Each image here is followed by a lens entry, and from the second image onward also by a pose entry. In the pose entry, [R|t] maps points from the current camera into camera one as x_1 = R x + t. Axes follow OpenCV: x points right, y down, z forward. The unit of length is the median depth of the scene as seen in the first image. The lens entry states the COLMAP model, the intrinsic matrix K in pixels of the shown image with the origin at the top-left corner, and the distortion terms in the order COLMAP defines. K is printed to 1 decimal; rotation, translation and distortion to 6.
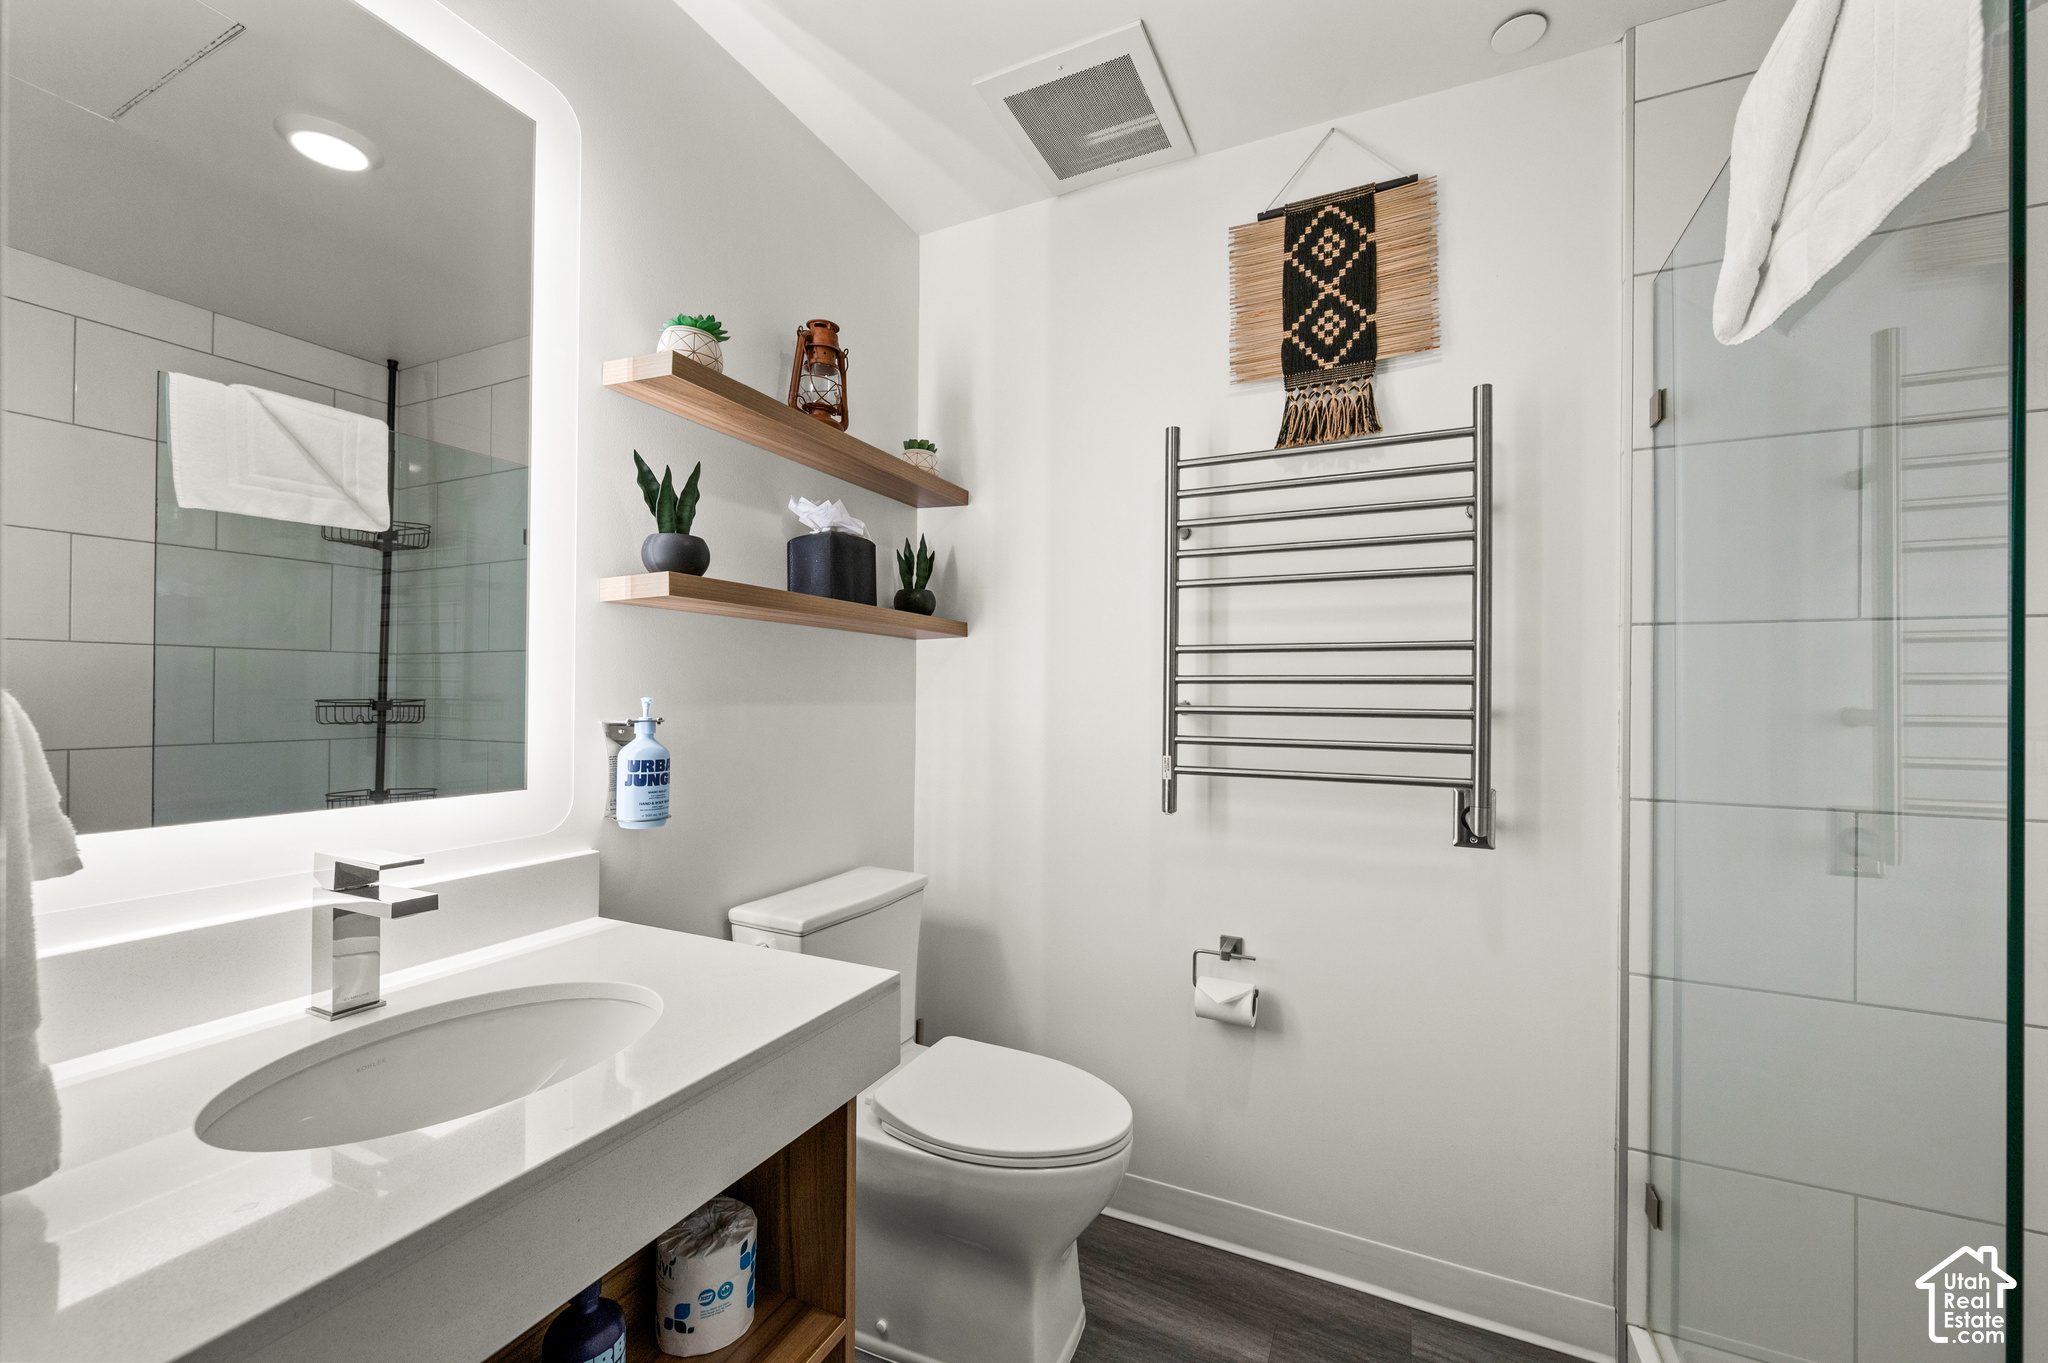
lens RADIAL K [[809.2, 0, 1030.4], [0, 809.2, 691.5], [0, 0, 1]] dist [-0.001059, -0.000240]
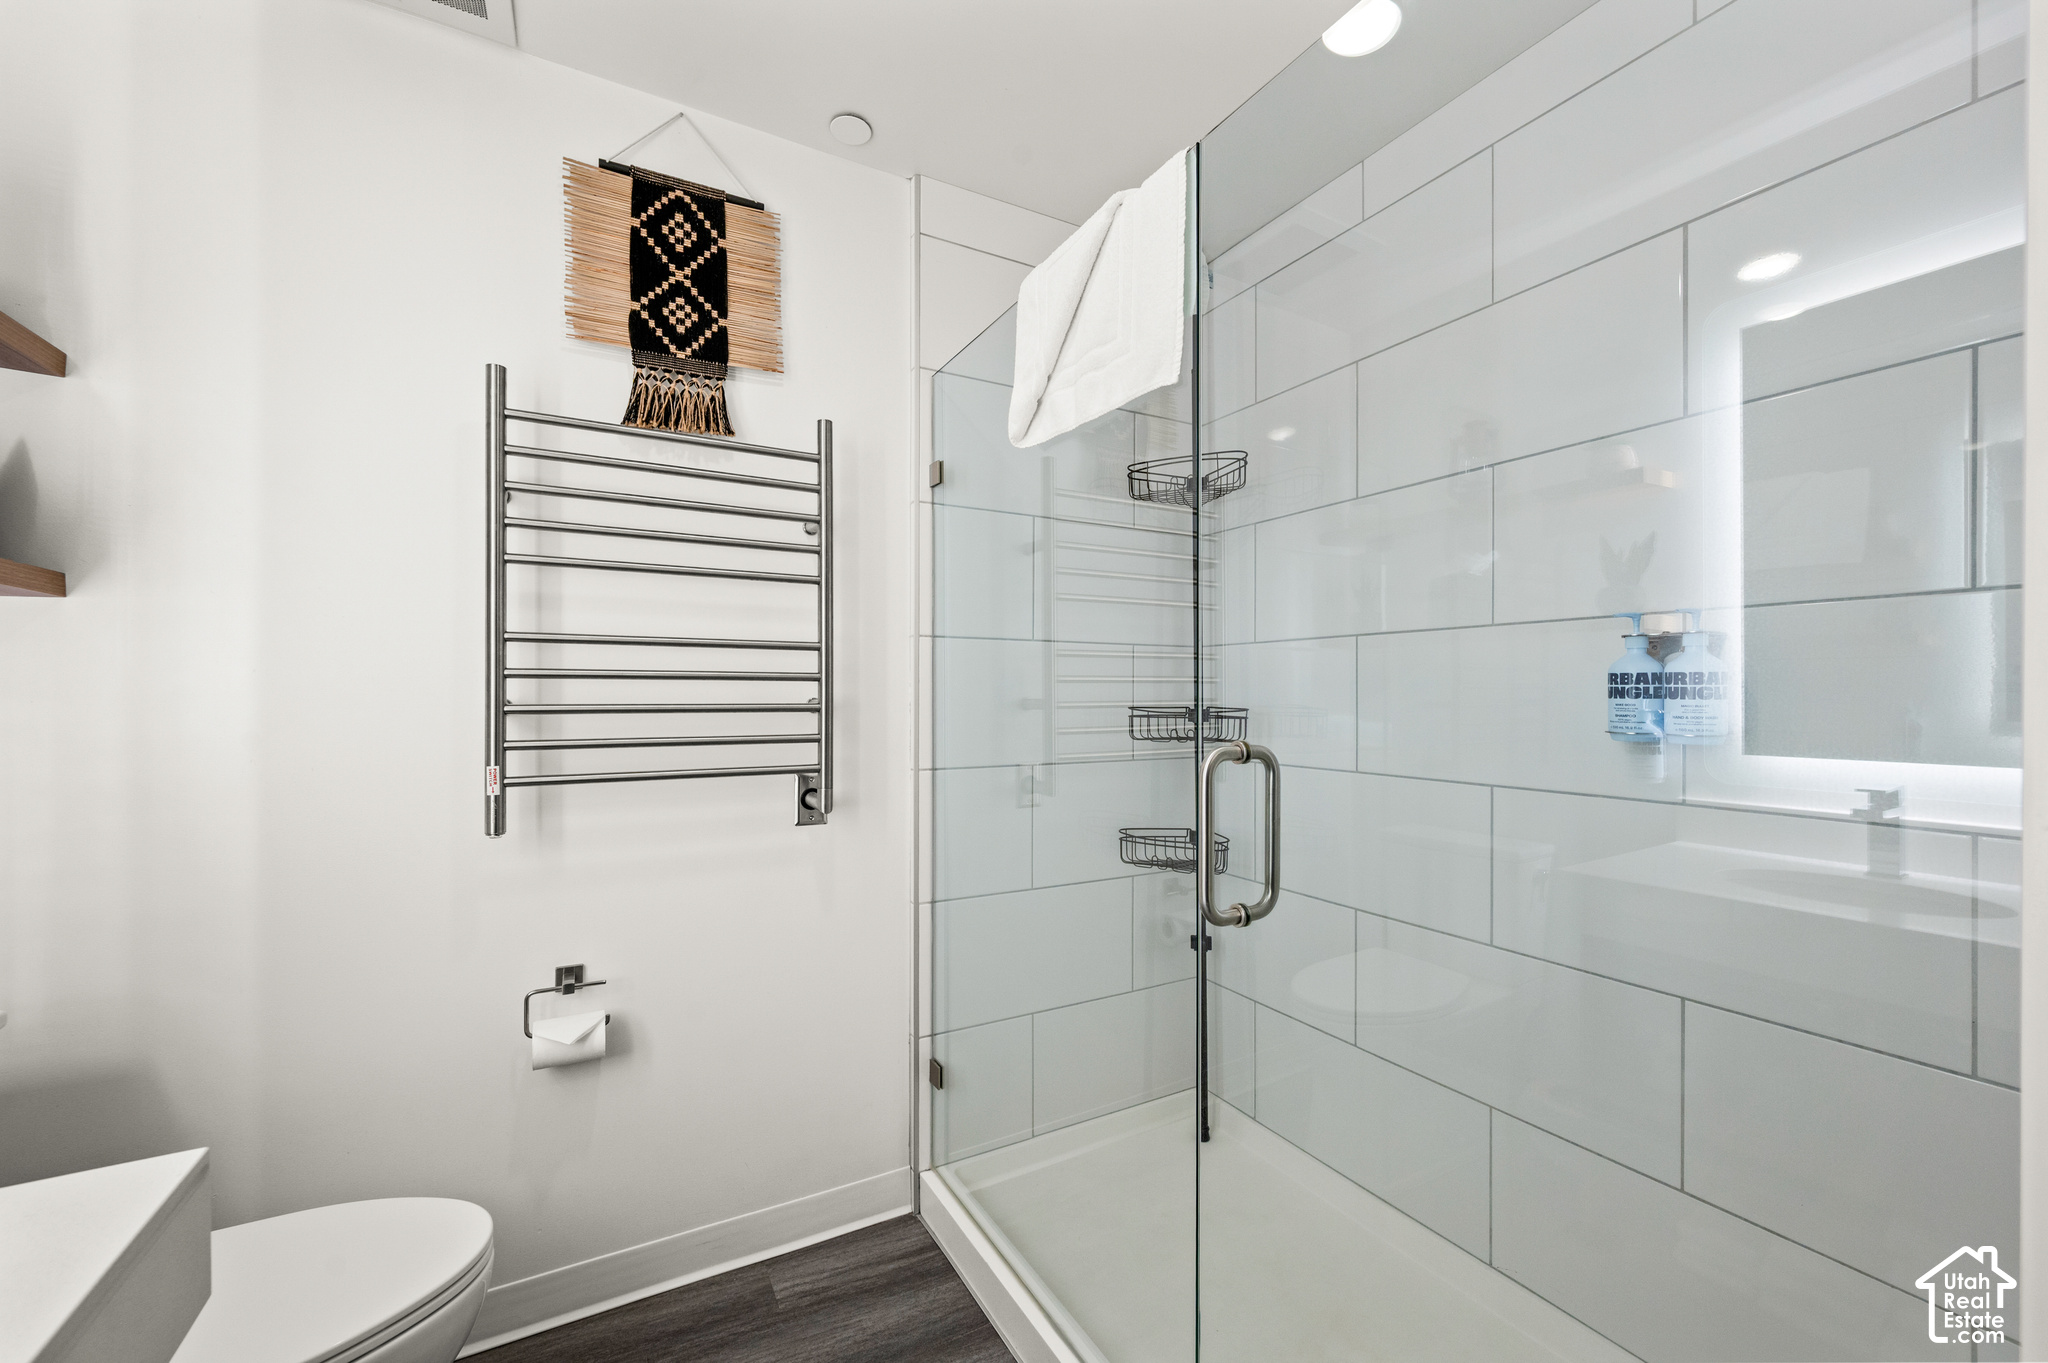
lens RADIAL K [[809.2, 0, 1030.4], [0, 809.2, 691.5], [0, 0, 1]] dist [-0.001059, -0.000240]
pose [[0.583336, -0.005175, 0.812214, -0.182359], [0.000156, 0.999980, 0.006260, -0.001131], [-0.812231, -0.003525, 0.583326, 0.084039]]
